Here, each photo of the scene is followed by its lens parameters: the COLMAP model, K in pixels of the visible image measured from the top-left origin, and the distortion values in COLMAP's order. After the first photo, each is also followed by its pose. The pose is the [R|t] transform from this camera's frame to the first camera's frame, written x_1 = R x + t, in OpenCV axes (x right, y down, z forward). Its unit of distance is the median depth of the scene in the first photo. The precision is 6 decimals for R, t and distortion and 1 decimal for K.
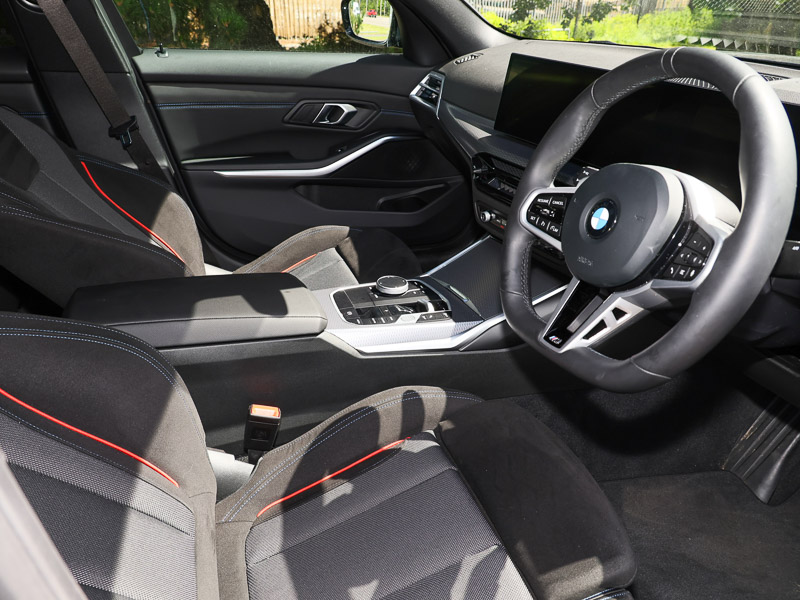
lens RADIAL K [[595.0, 0, 400.0], [0, 595.0, 288.1], [0, 0, 1]] dist [0.006219, 0.004184]
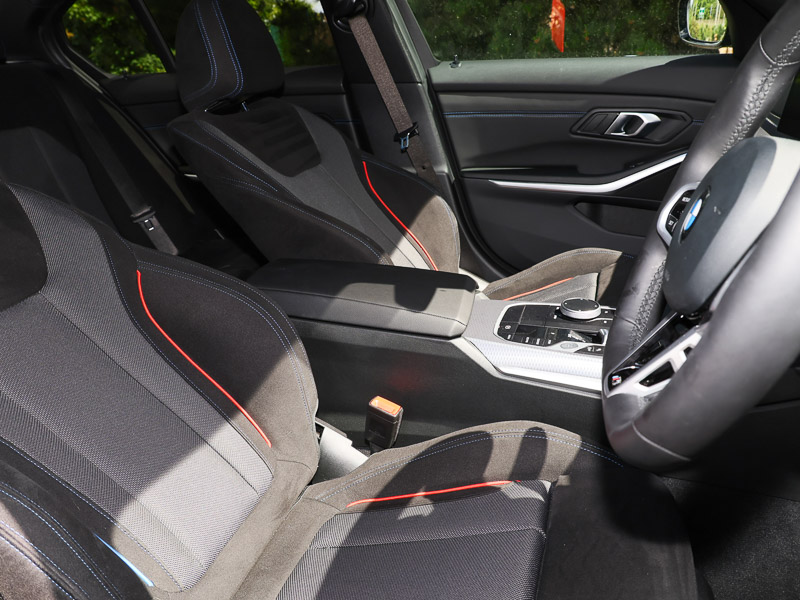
lens RADIAL K [[620.9, 0, 403.2], [0, 620.9, 288.5], [0, 0, 1]] dist [-0.002126, -0.000211]
pose [[0.813724, 0.147237, -0.562295, 0.202843], [-0.181096, 0.983455, -0.004554, 0.012320], [0.552321, 0.105535, 0.826925, 0.102674]]
